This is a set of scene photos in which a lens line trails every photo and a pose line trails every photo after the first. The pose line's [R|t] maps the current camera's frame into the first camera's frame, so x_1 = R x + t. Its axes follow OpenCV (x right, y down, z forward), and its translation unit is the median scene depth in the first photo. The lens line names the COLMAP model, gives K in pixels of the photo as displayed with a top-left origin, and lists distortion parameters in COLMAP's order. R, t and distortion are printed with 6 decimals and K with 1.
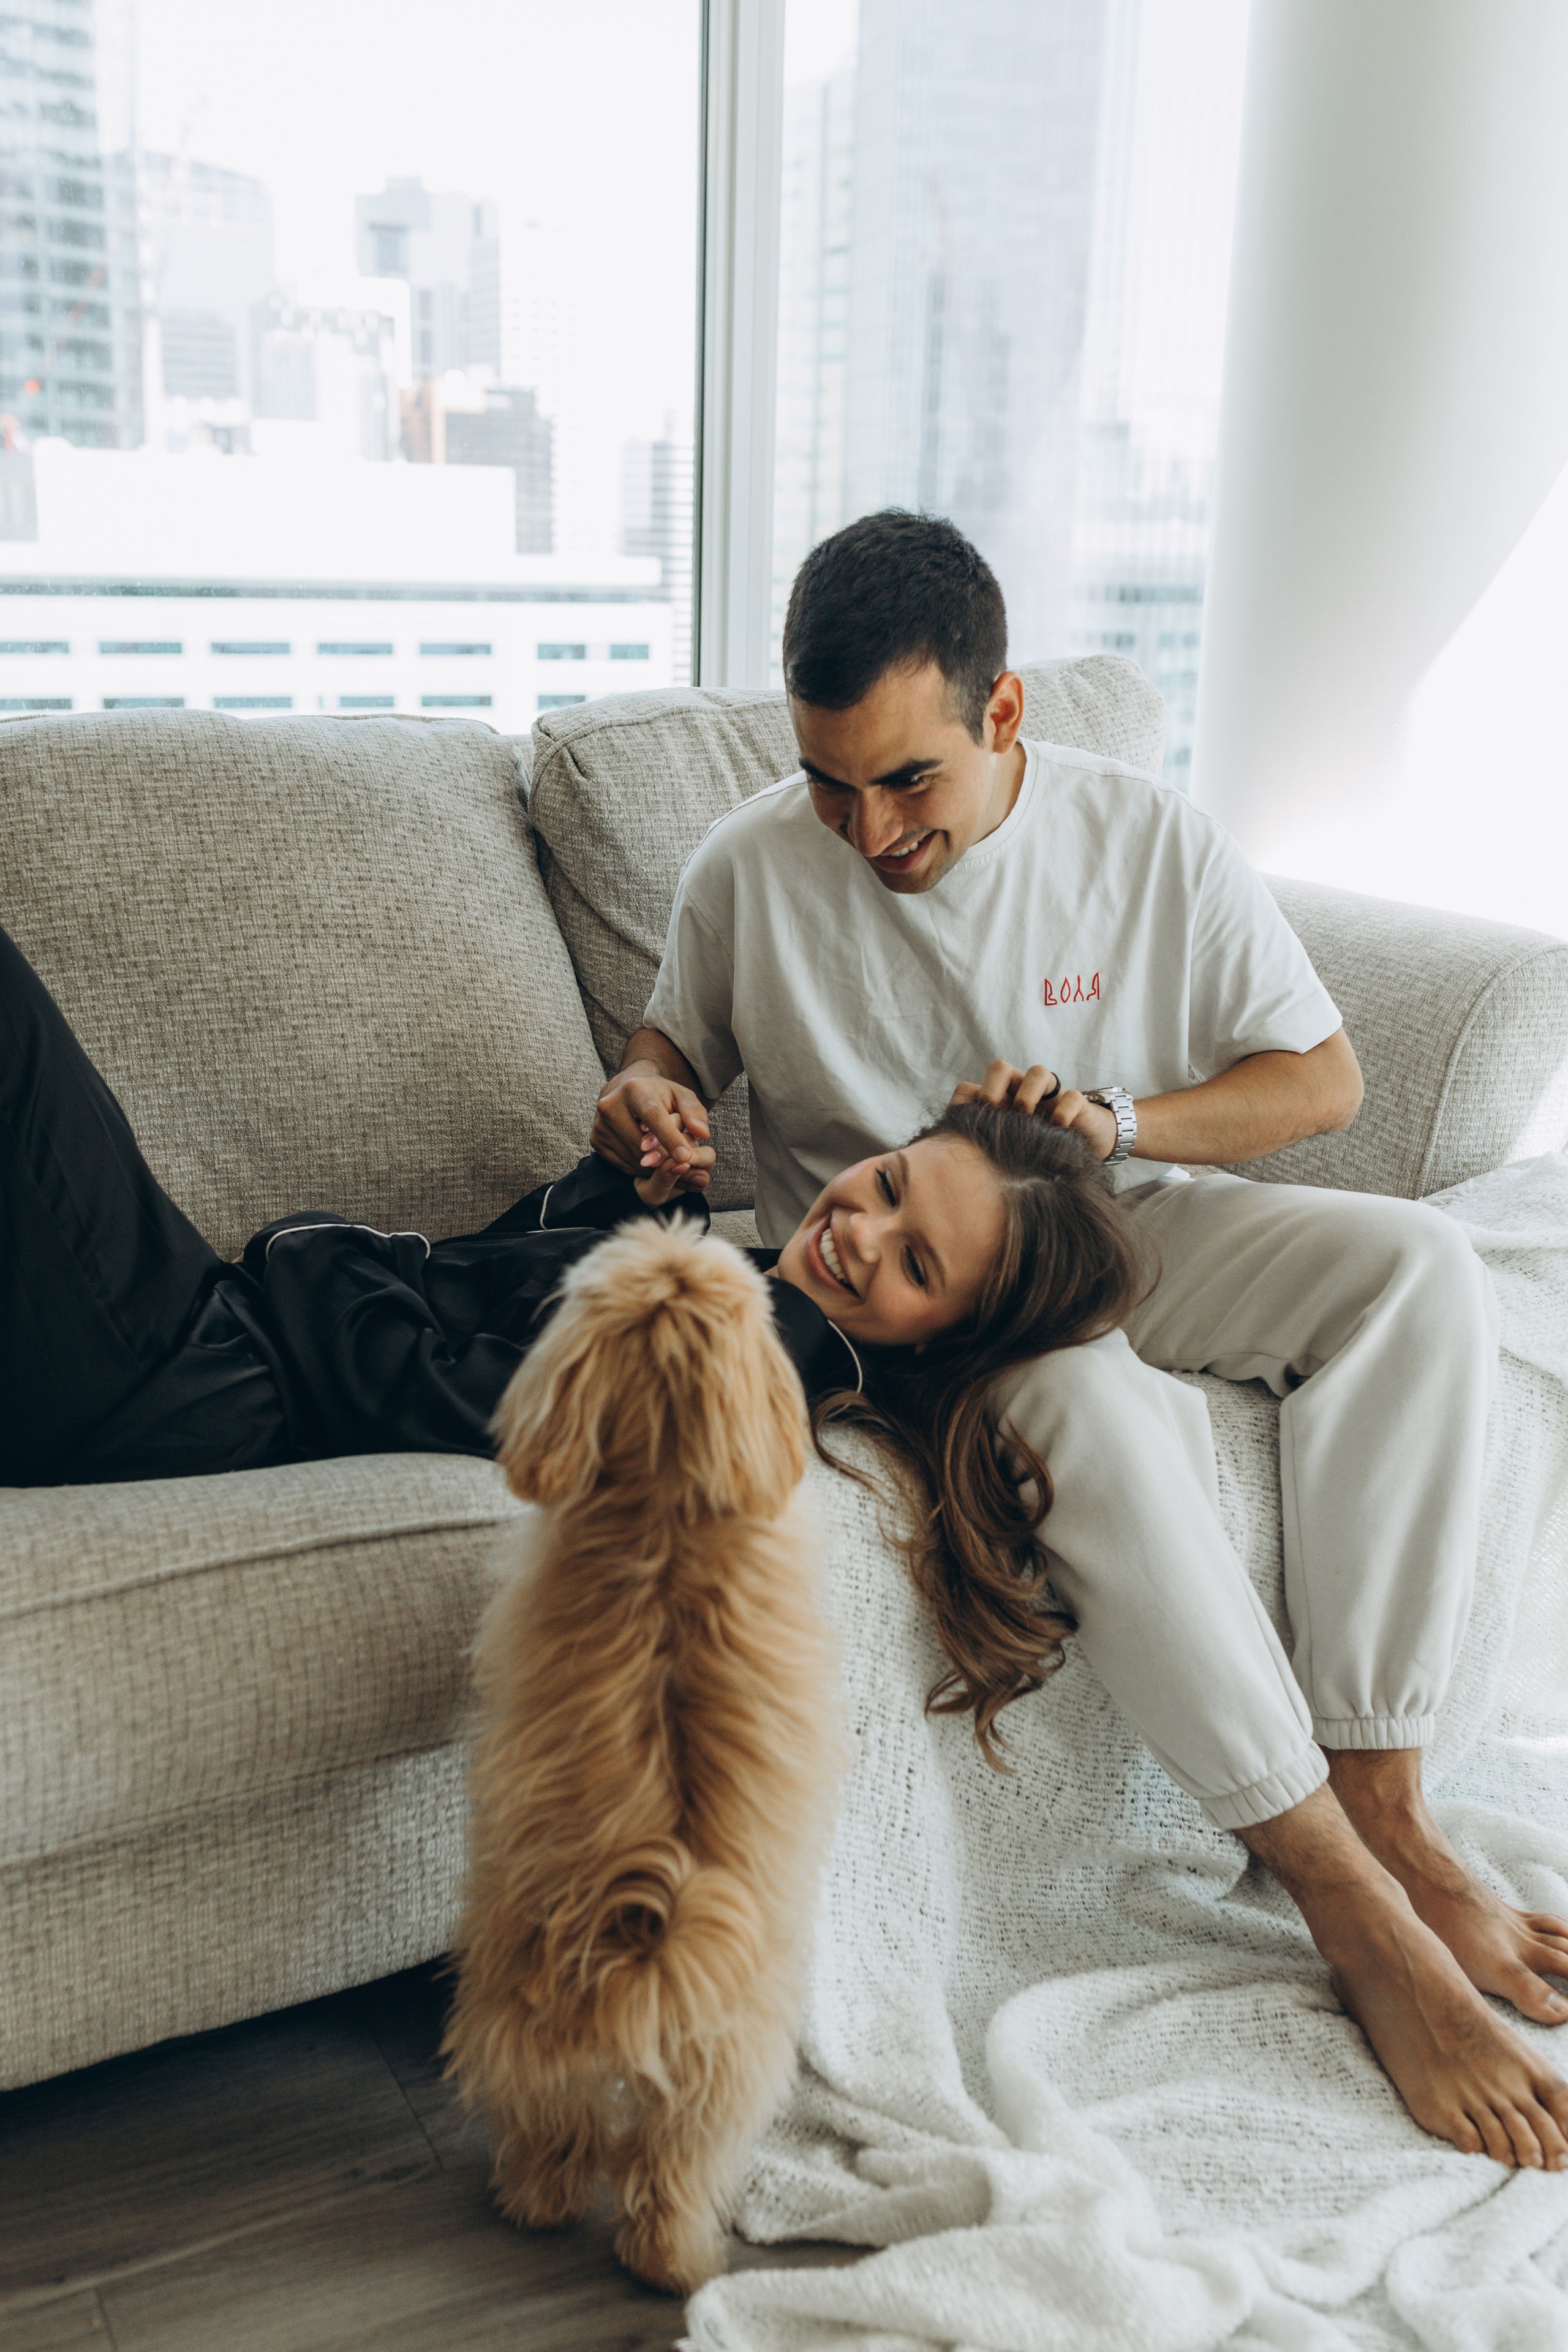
lens RADIAL K [[2242.2, 0, 795.2], [0, 2242.2, 1189.2], [0, 0, 1]] dist [0.082597, -0.154966]
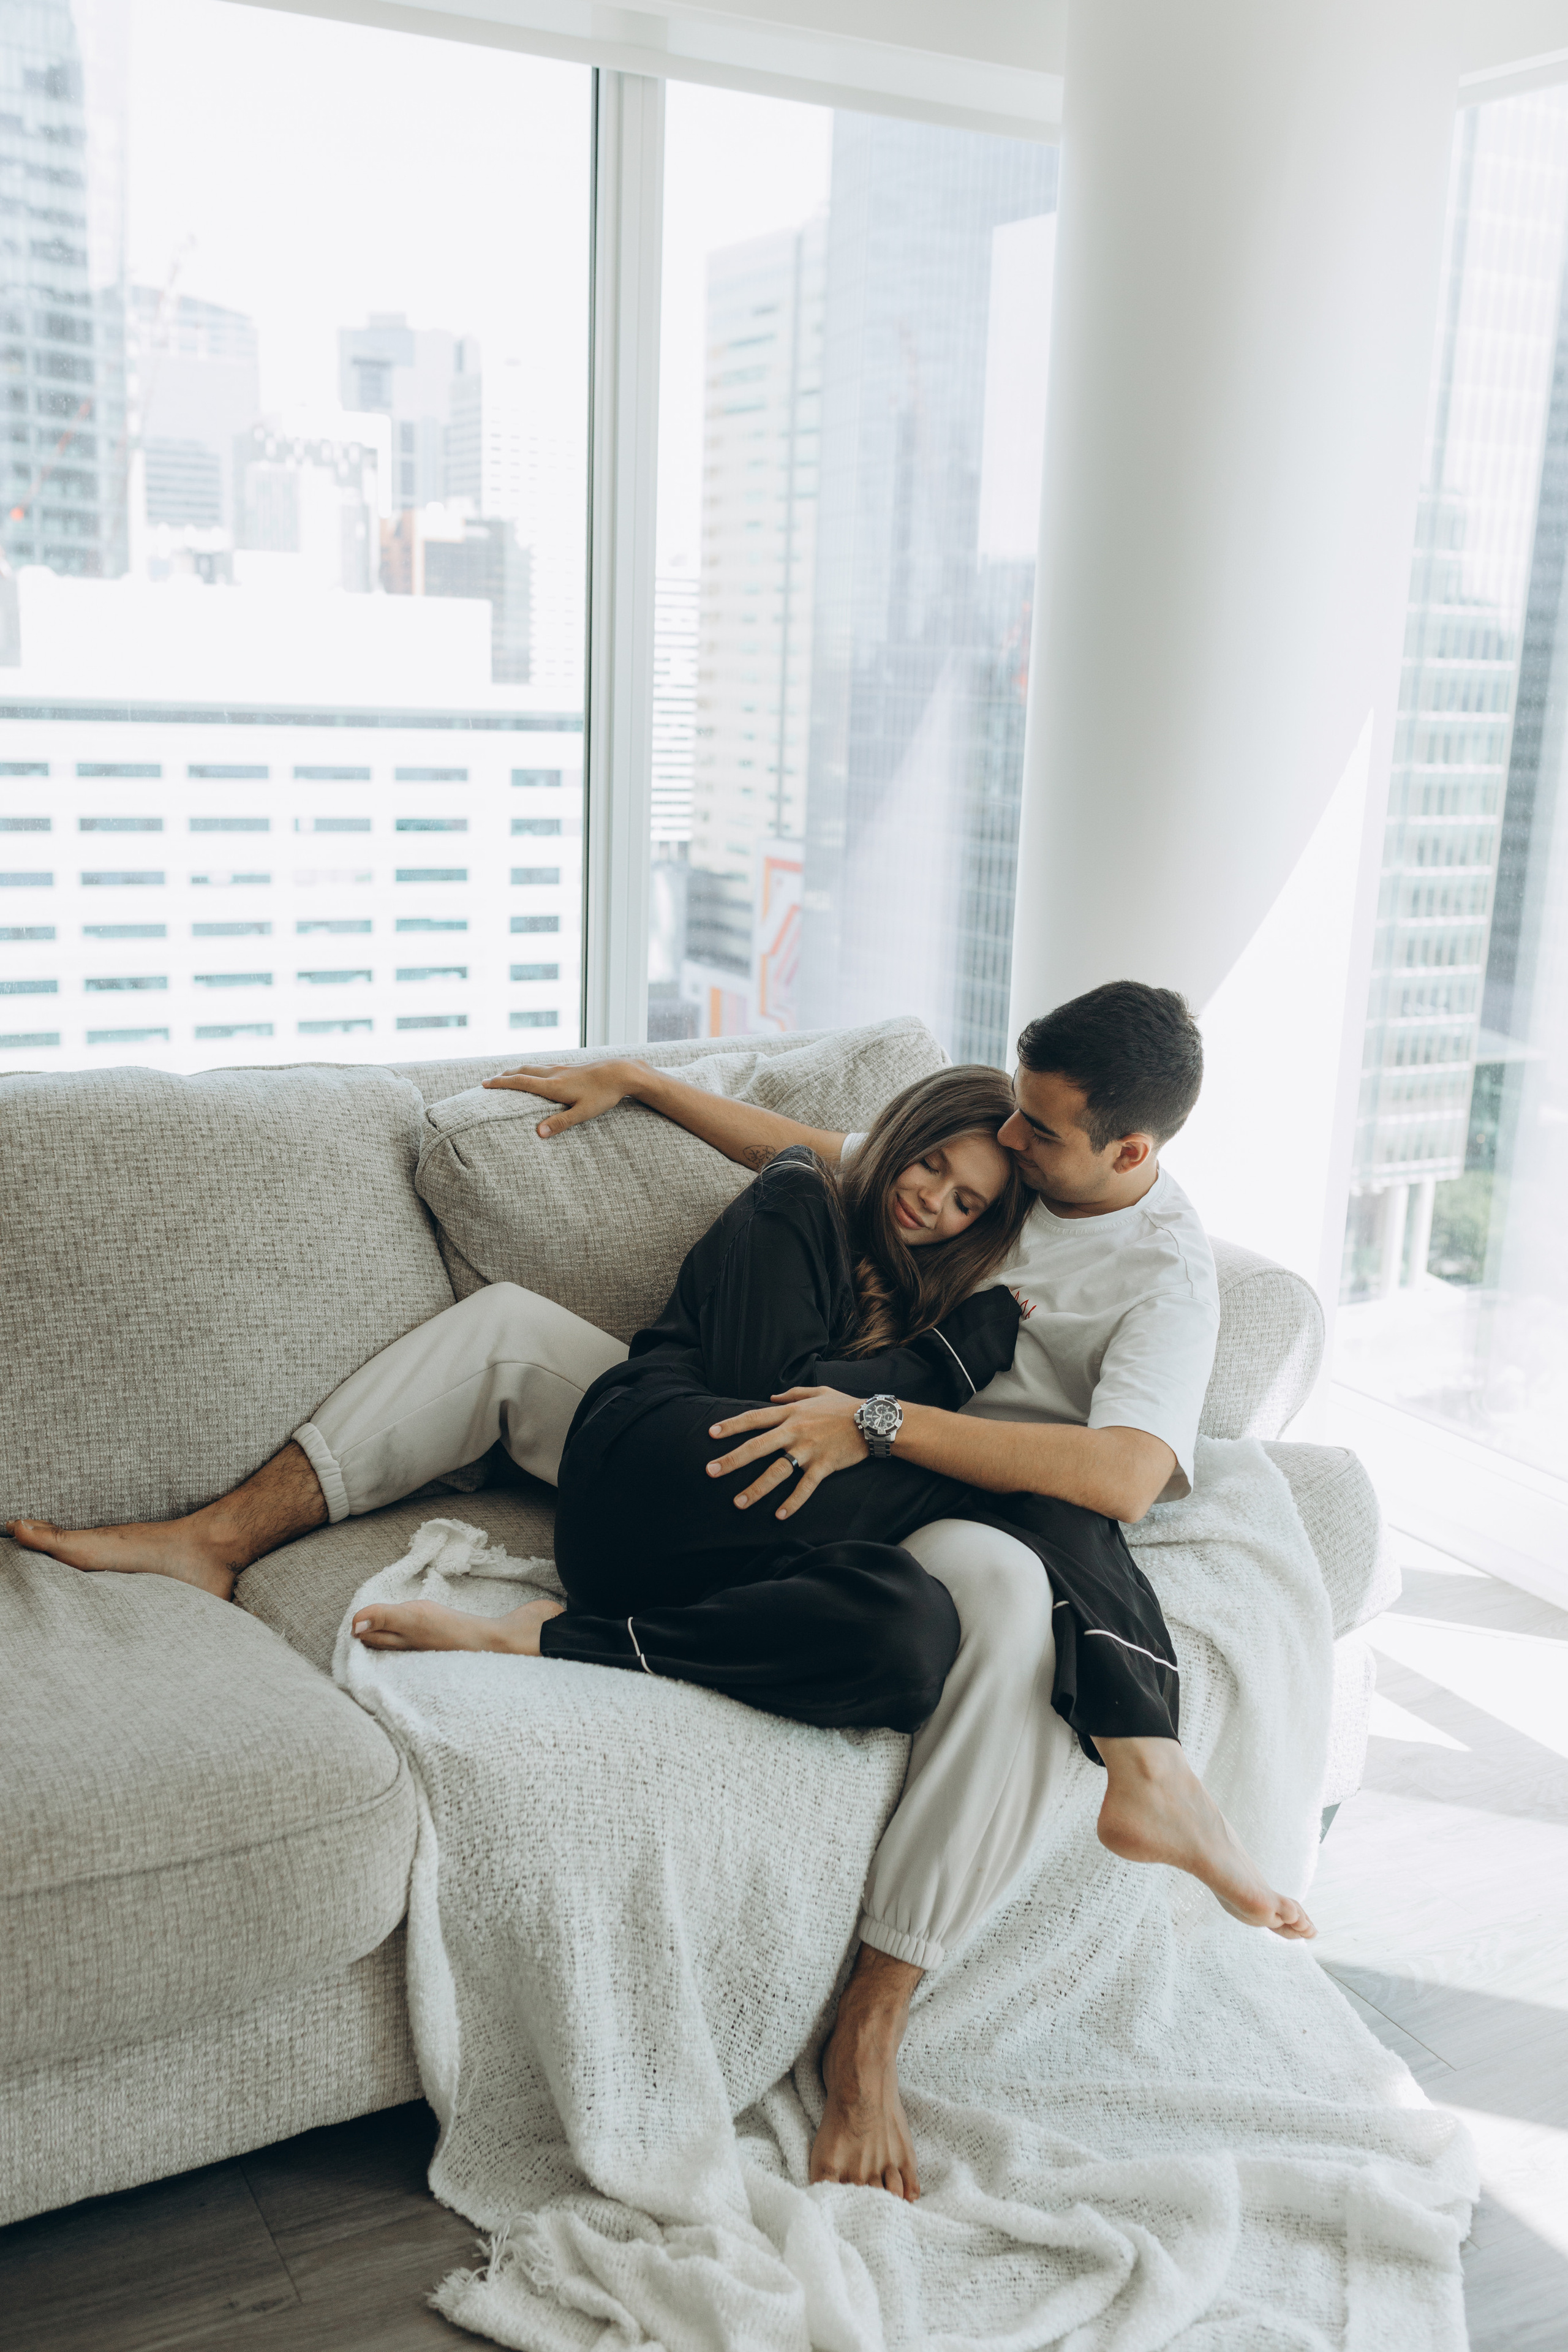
lens RADIAL K [[2256.6, 0, 796.1], [0, 2256.6, 1164.6], [0, 0, 1]] dist [0.097944, -0.151316]
pose [[0.999891, 0.009030, 0.011697, 0.051776], [-0.008320, 0.998204, -0.059324, -0.067892], [-0.012211, 0.059220, 0.998170, -0.168129]]
